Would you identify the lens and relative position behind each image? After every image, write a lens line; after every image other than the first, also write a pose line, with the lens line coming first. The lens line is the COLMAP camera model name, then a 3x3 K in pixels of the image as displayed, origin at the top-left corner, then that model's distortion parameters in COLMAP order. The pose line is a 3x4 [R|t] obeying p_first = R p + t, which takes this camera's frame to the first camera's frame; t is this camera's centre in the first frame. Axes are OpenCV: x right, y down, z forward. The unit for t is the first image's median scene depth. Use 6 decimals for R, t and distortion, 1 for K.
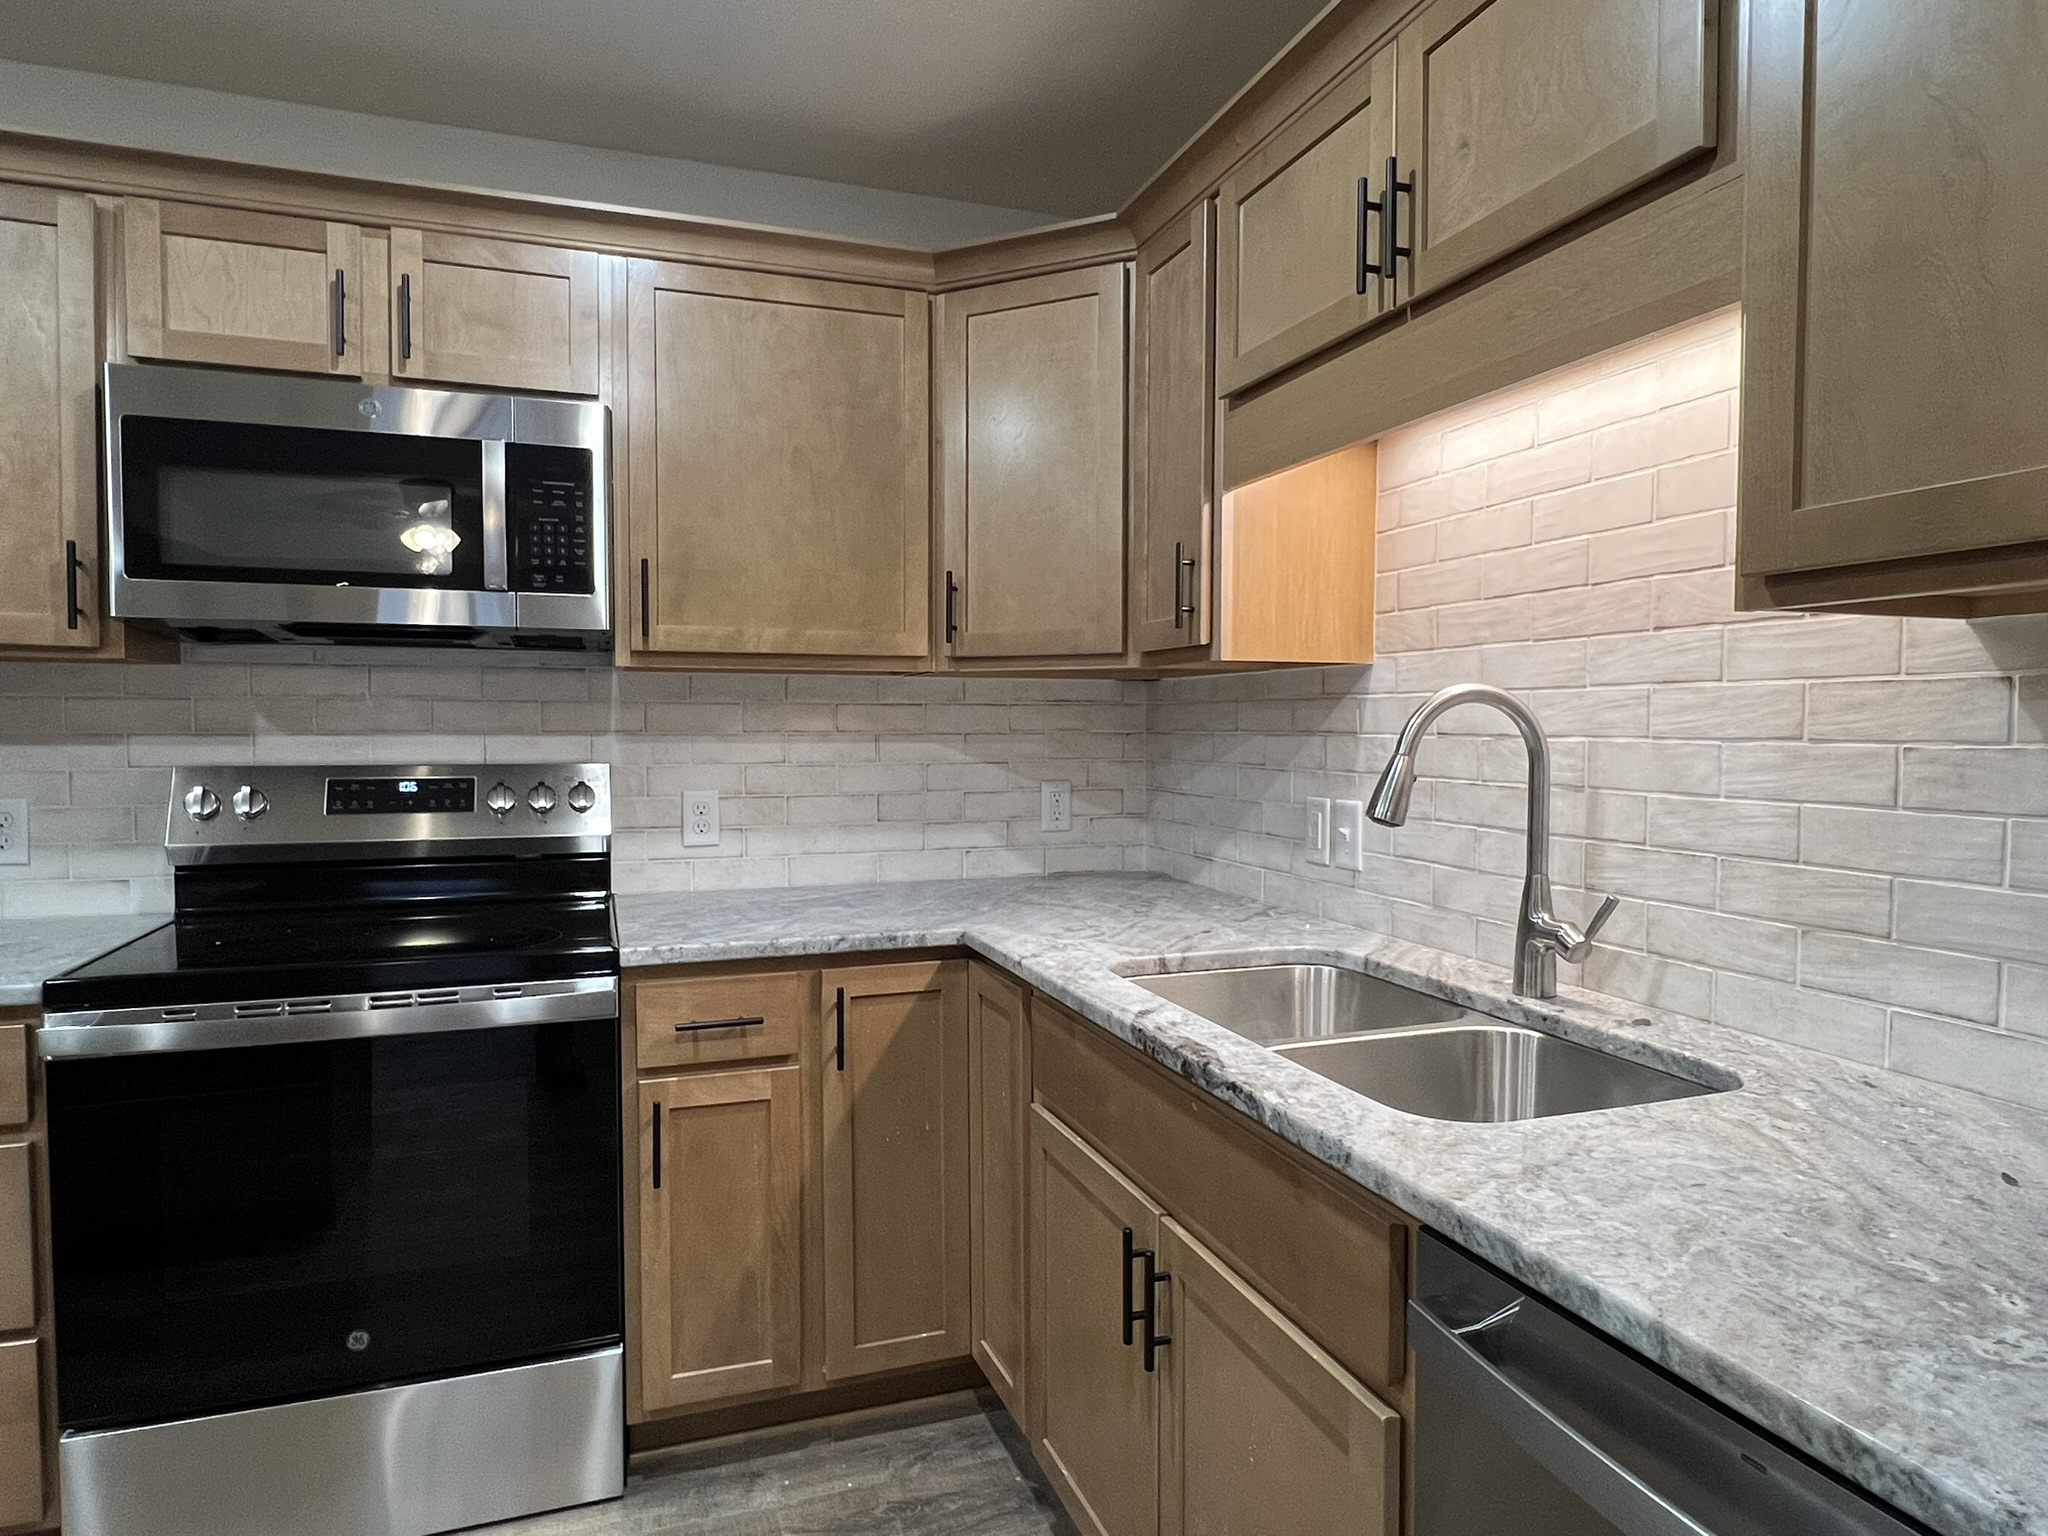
lens RADIAL K [[1174.5, 0, 1015.9], [0, 1174.5, 770.5], [0, 0, 1]] dist [0.004198, -0.000658]
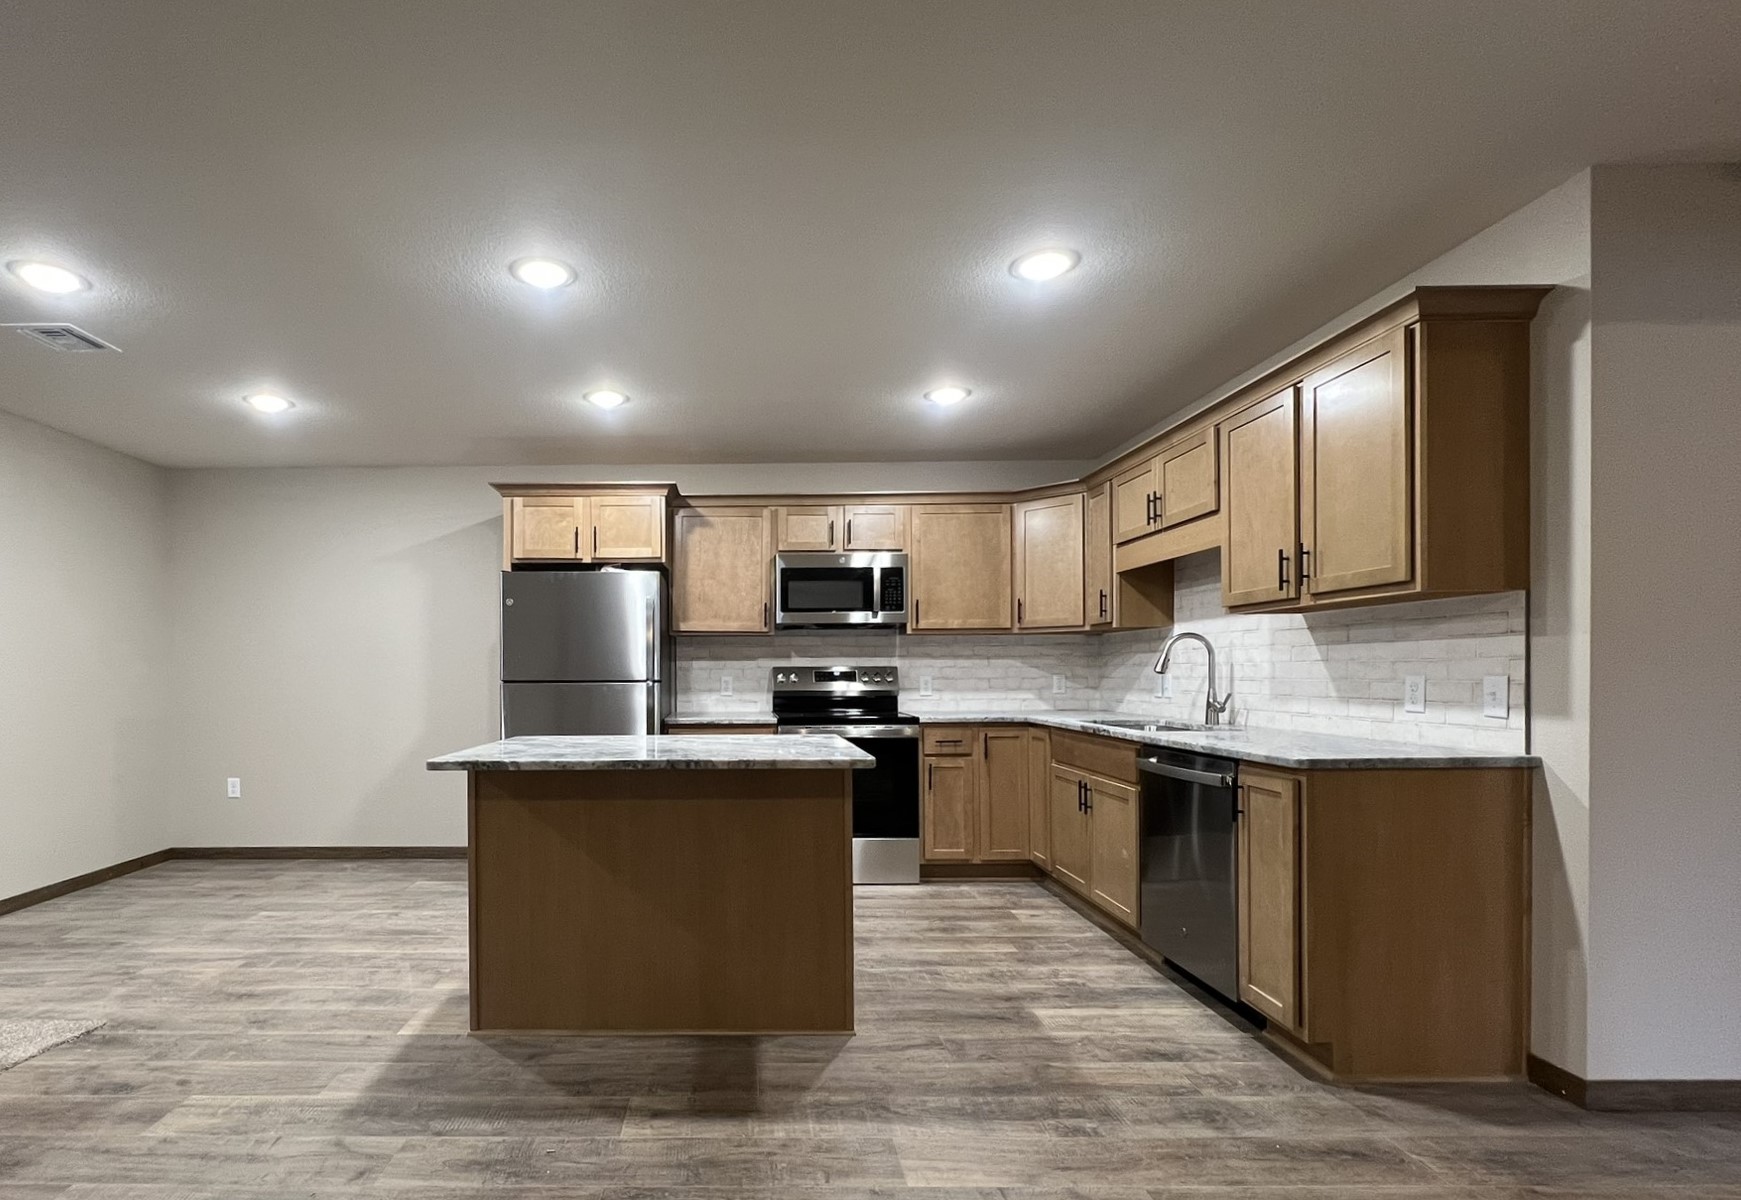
lens RADIAL K [[809.8, 0, 735.0], [0, 809.8, 673.9], [0, 0, 1]] dist [-0.000919, -0.000752]
pose [[0.939344, -0.006289, -0.342920, -0.032980], [-0.006603, 0.999315, -0.036414, 0.101596], [0.342914, 0.036470, 0.938659, -1.202044]]
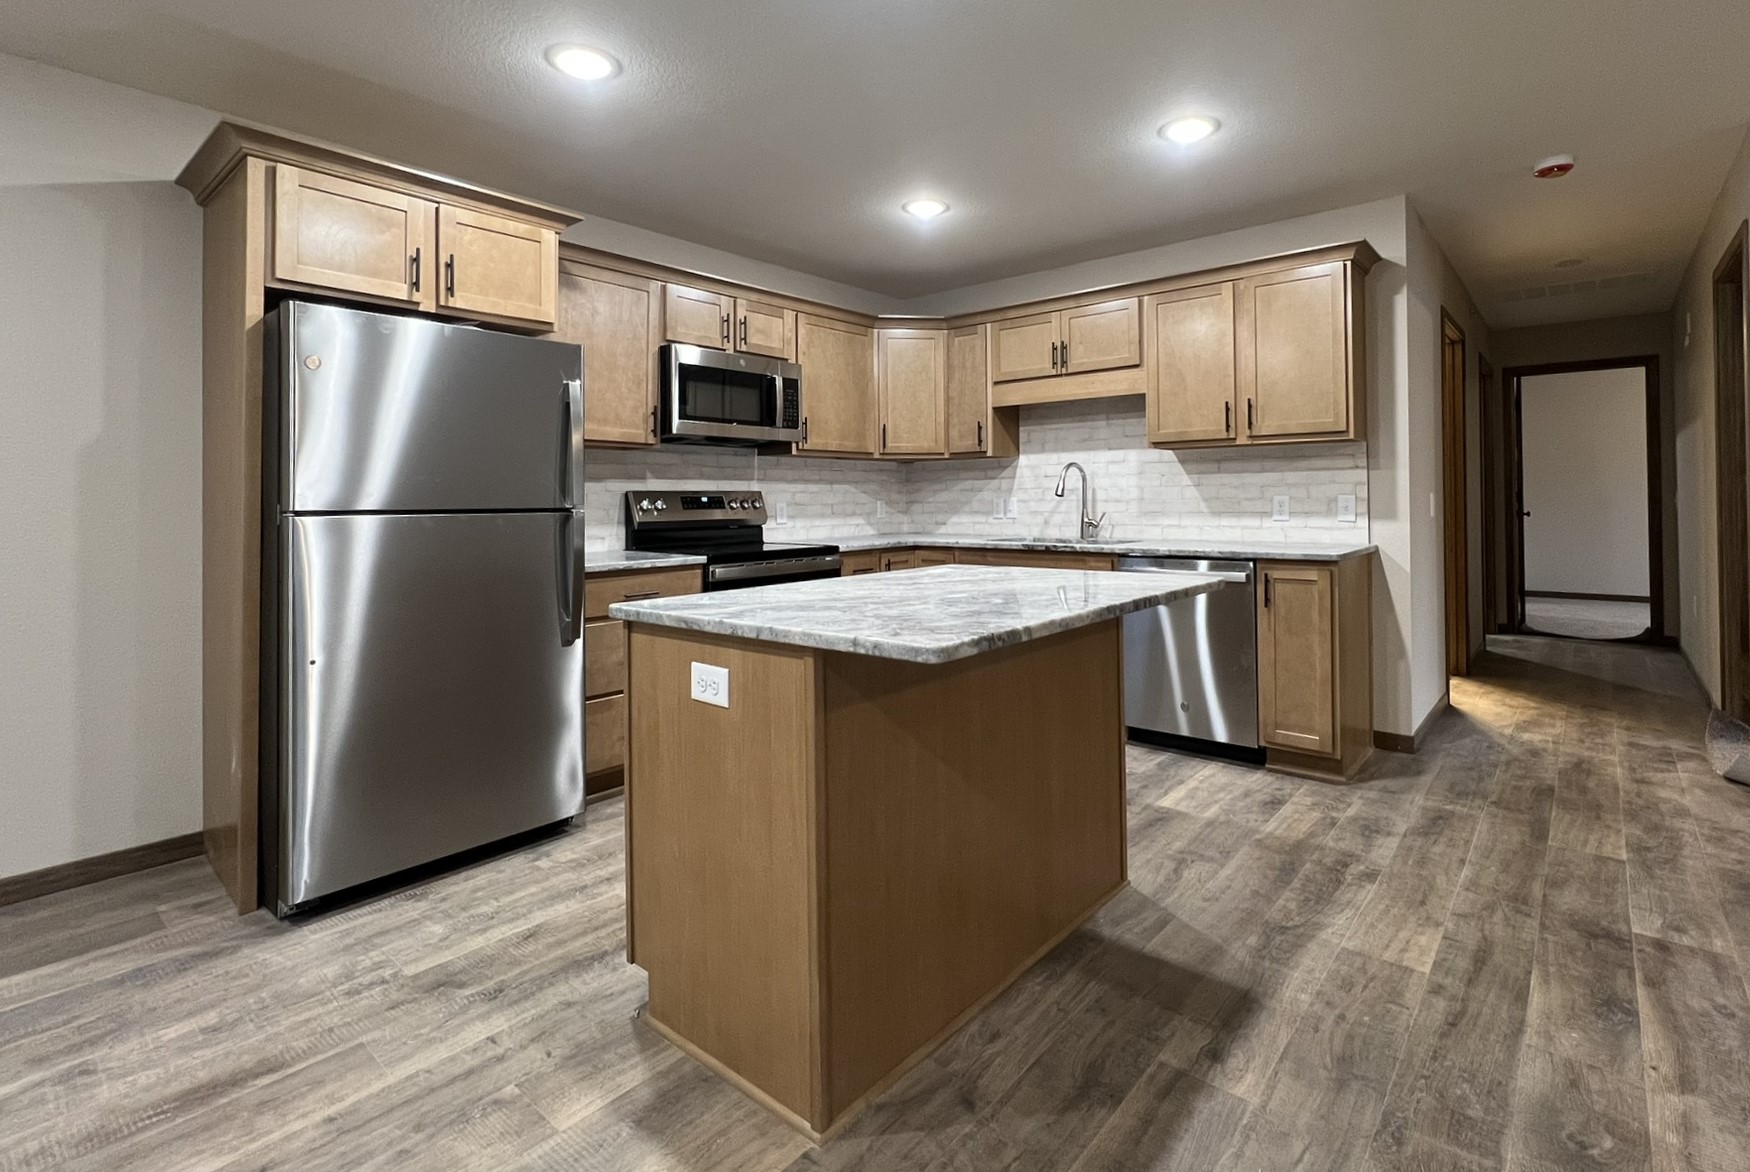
lens RADIAL K [[816.8, 0, 920.5], [0, 816.8, 487.4], [0, 0, 1]] dist [-0.000464, -0.000380]
pose [[0.852637, -0.003226, 0.522494, -1.120270], [0.032573, 0.998364, -0.046990, 0.093315], [-0.521488, 0.057085, 0.851347, -0.825615]]
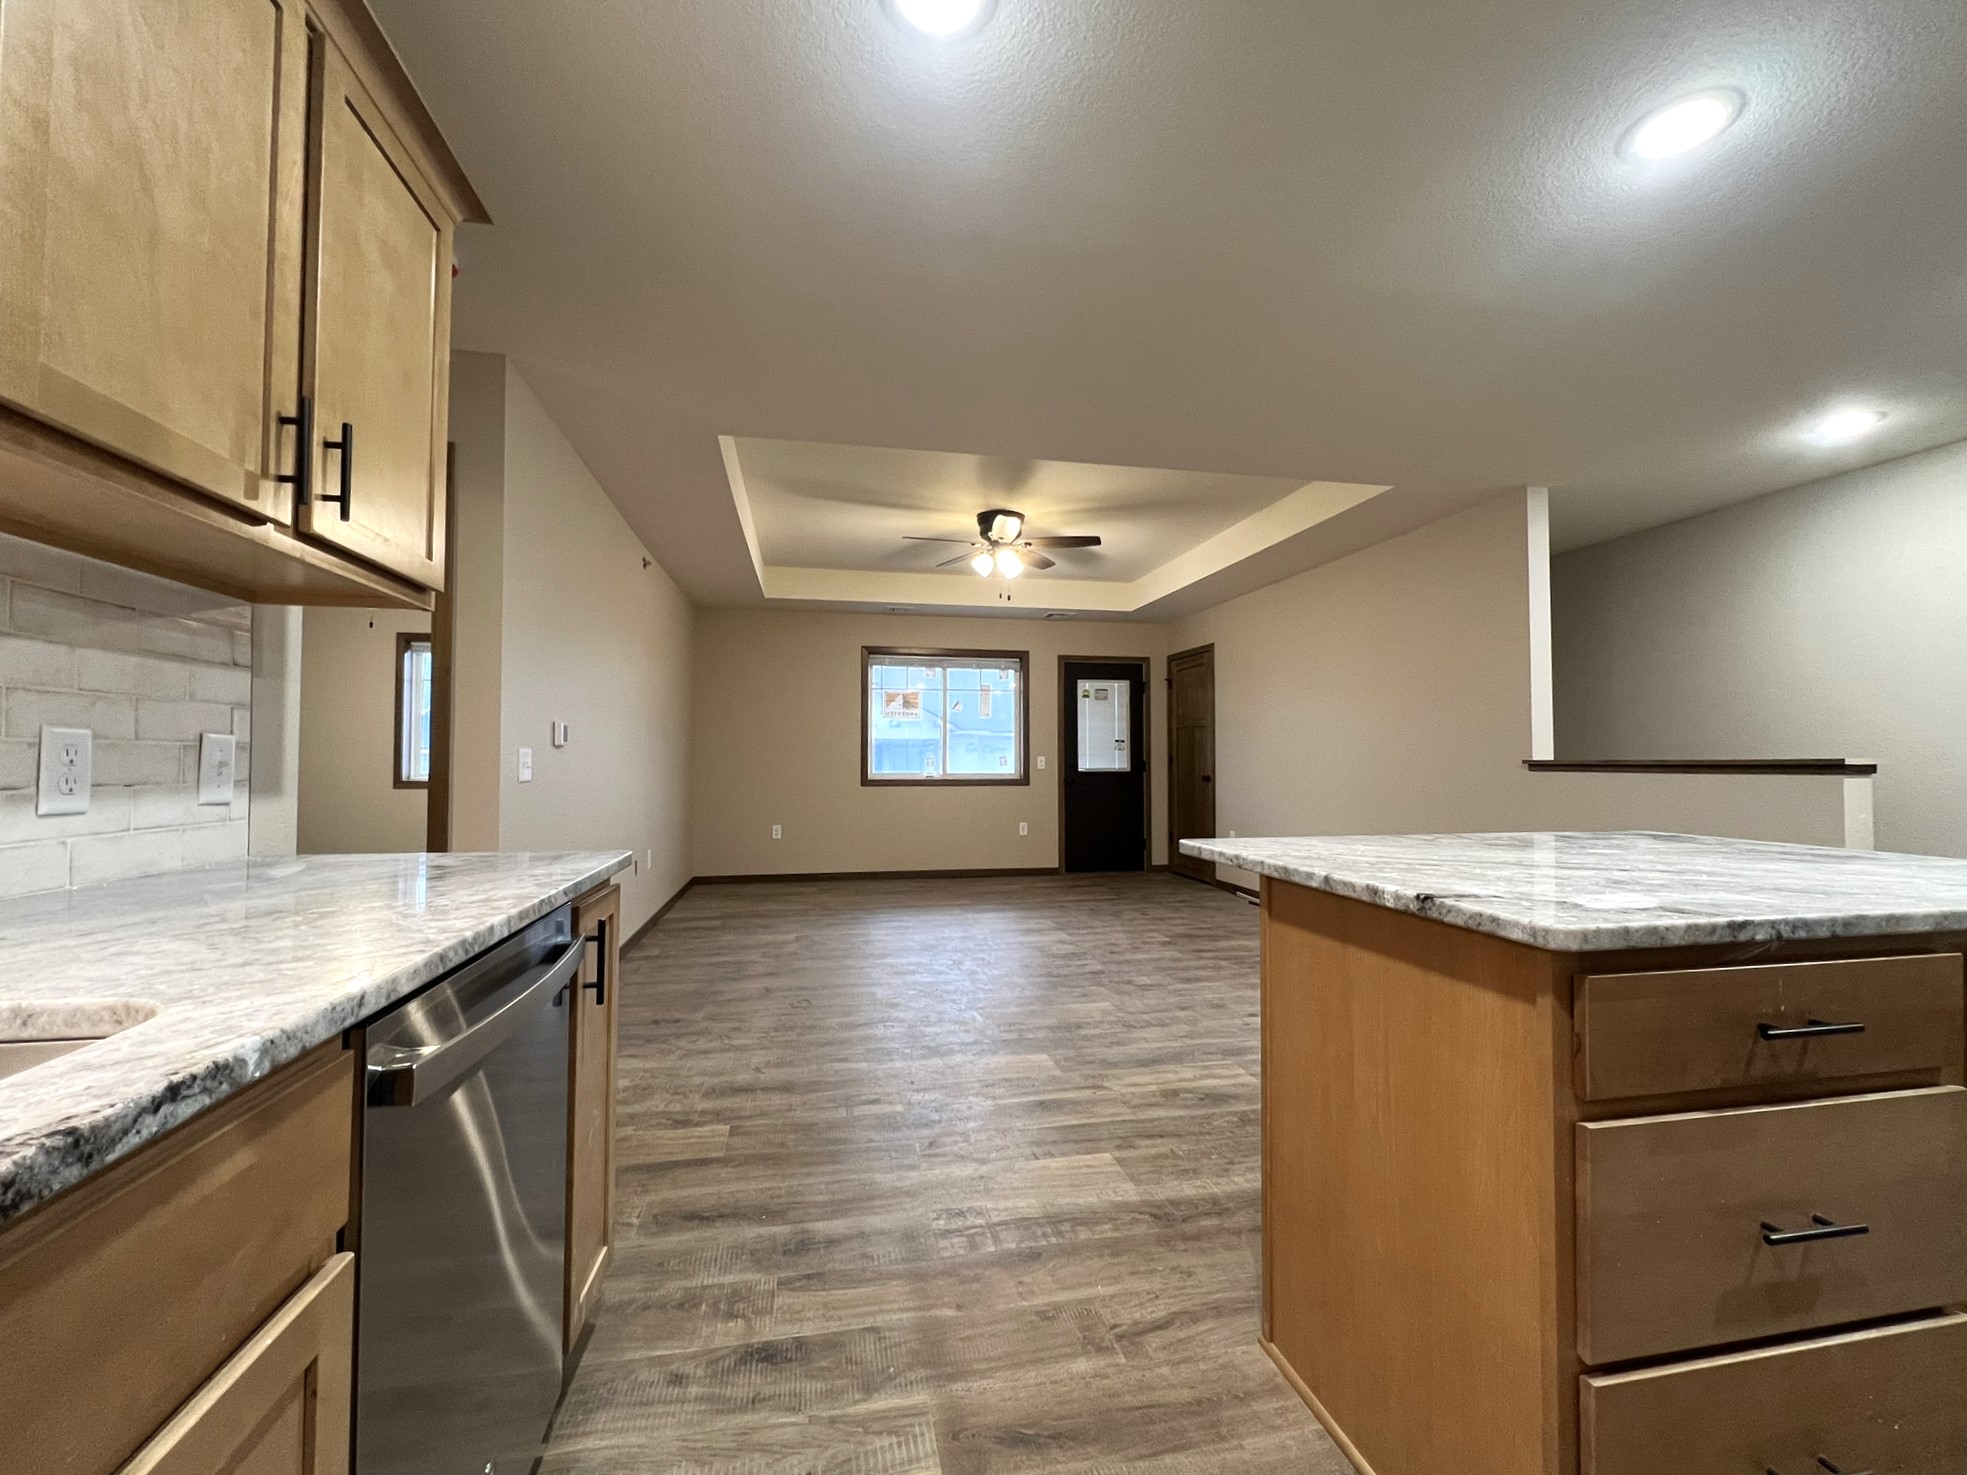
lens RADIAL K [[804.0, 0, 988.9], [0, 804.0, 736.2], [0, 0, 1]] dist [-0.001660, -0.000046]
pose [[-0.992285, 0.005284, 0.123862, -0.136326], [0.006288, 0.999950, 0.007720, 0.057575], [-0.123815, 0.008439, -0.992269, 0.746353]]
